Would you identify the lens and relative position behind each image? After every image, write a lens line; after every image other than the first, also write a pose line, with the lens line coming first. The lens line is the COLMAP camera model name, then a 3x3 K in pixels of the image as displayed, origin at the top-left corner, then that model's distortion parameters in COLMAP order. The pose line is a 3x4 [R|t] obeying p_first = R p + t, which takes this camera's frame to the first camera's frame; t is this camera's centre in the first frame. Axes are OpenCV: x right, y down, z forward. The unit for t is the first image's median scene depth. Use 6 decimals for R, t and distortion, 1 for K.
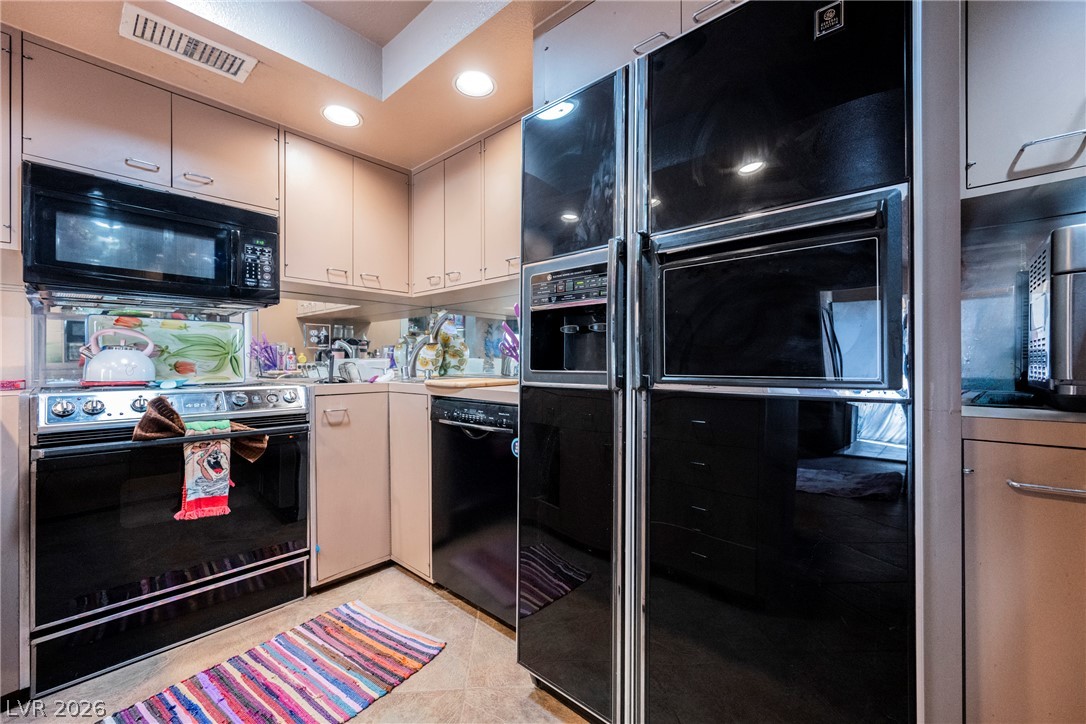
lens RADIAL K [[438.8, 0, 545.5], [0, 438.8, 361.3], [0, 0, 1]] dist [0.000621, 0.000435]
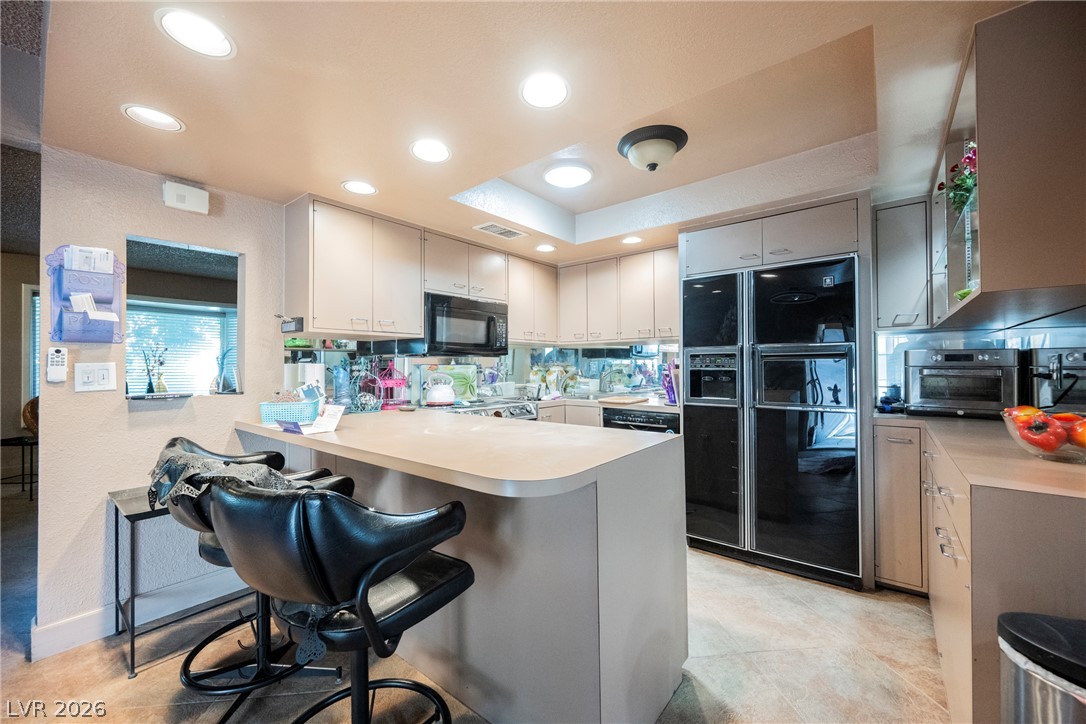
lens RADIAL K [[427.3, 0, 543.5], [0, 427.3, 360.6], [0, 0, 1]] dist [-0.001703, -0.000076]
pose [[0.998910, -0.003784, 0.046516, -0.671469], [0.004161, 0.999959, -0.008013, -0.116768], [-0.046484, 0.008198, 0.998885, -0.848212]]
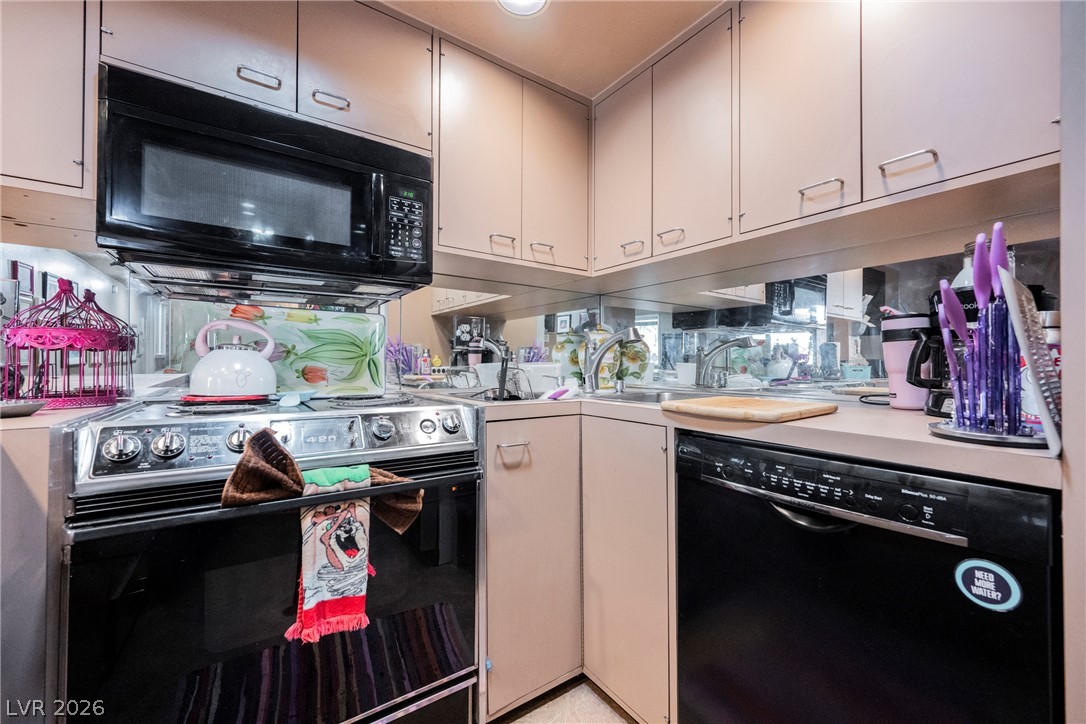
lens RADIAL K [[429.2, 0, 539.0], [0, 429.2, 359.7], [0, 0, 1]] dist [-0.000375, -0.000196]
pose [[0.972484, 0.003401, -0.232945, -0.349987], [-0.005668, 0.999943, -0.009063, -0.007236], [0.232901, 0.010134, 0.972448, 0.472042]]
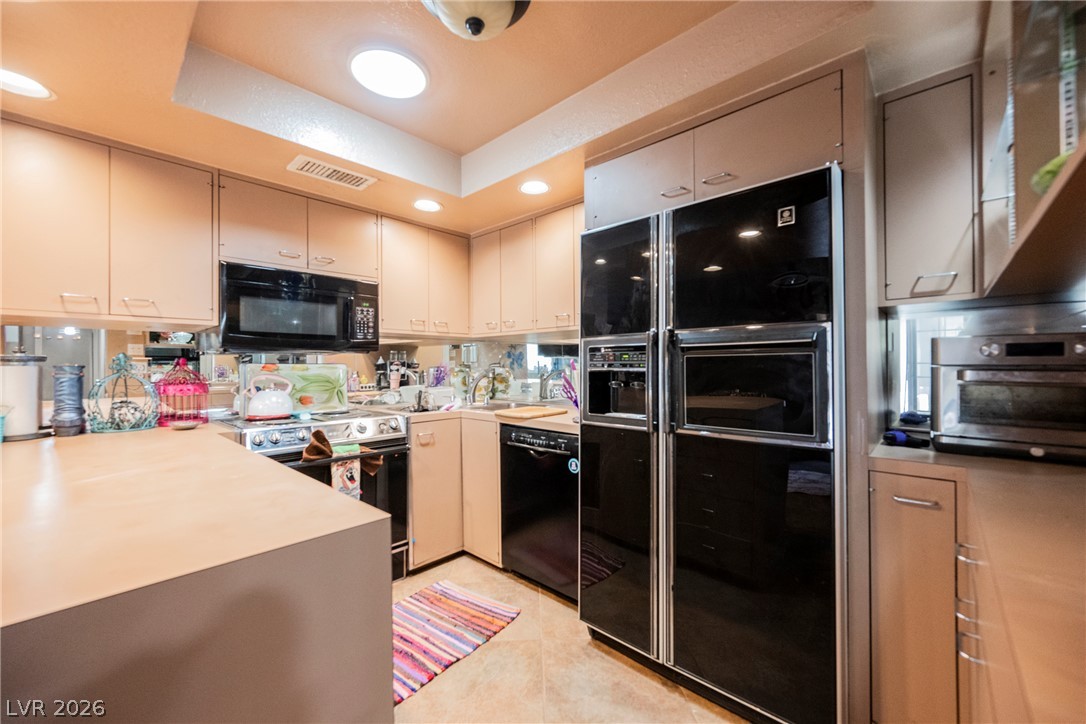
lens RADIAL K [[429.1, 0, 545.7], [0, 429.1, 362.0], [0, 0, 1]] dist [0.000141, 0.000180]
pose [[0.999787, -0.005124, -0.020008, -0.112634], [0.005050, 0.999980, -0.003763, -0.111005], [0.020027, 0.003661, 0.999793, -0.308427]]
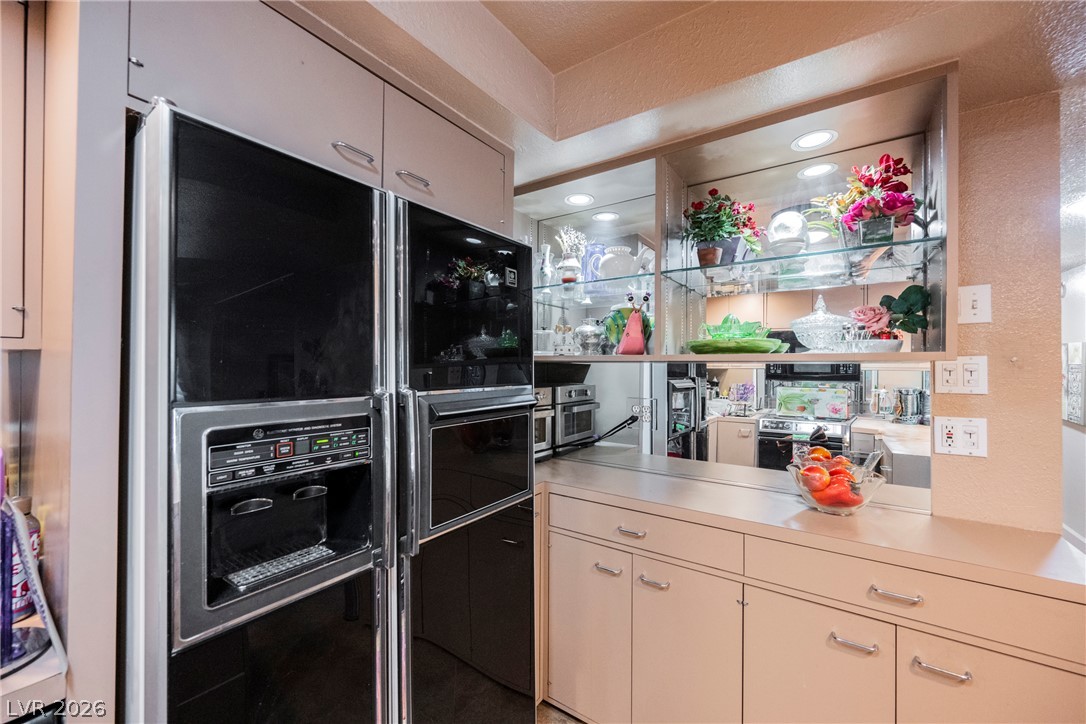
lens RADIAL K [[429.1, 0, 545.7], [0, 429.1, 362.0], [0, 0, 1]] dist [0.000141, 0.000180]
pose [[-0.120901, 0.007184, 0.992639, -0.470594], [-0.008382, 0.999931, -0.008258, -0.217739], [-0.992629, -0.009318, -0.120832, 0.517009]]
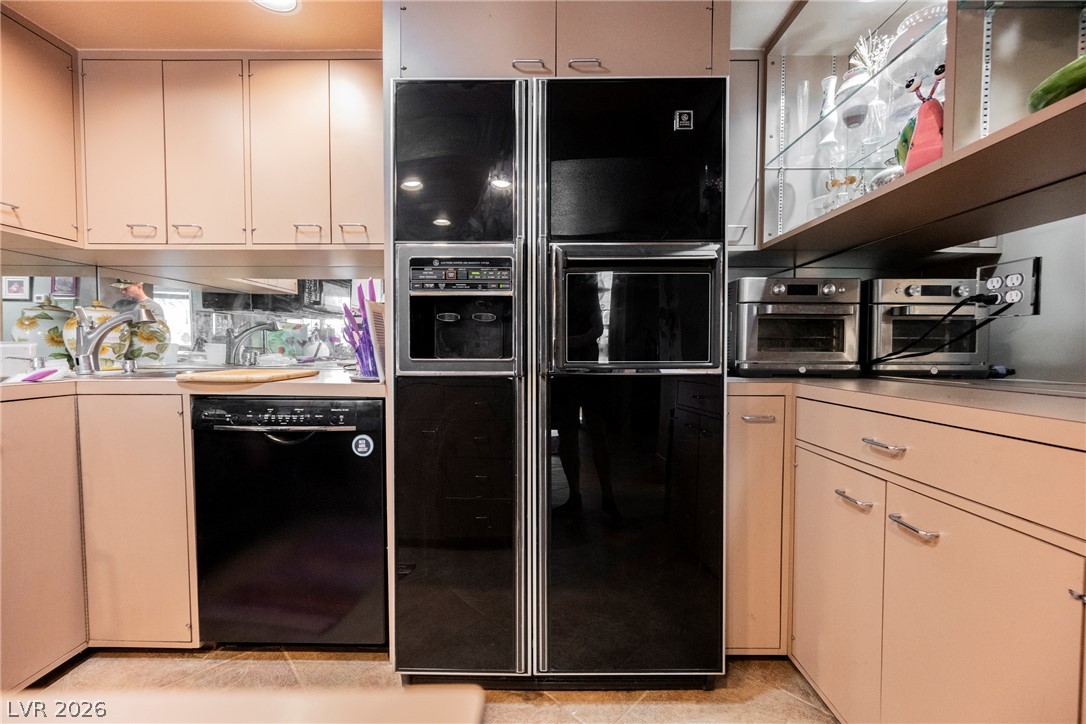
lens RADIAL K [[429.1, 0, 545.7], [0, 429.1, 362.0], [0, 0, 1]] dist [0.000141, 0.000180]
pose [[0.752144, -0.017291, 0.658772, -0.329027], [-0.005563, 0.999453, 0.032585, -0.003407], [-0.658975, -0.028174, 0.751637, 0.094991]]
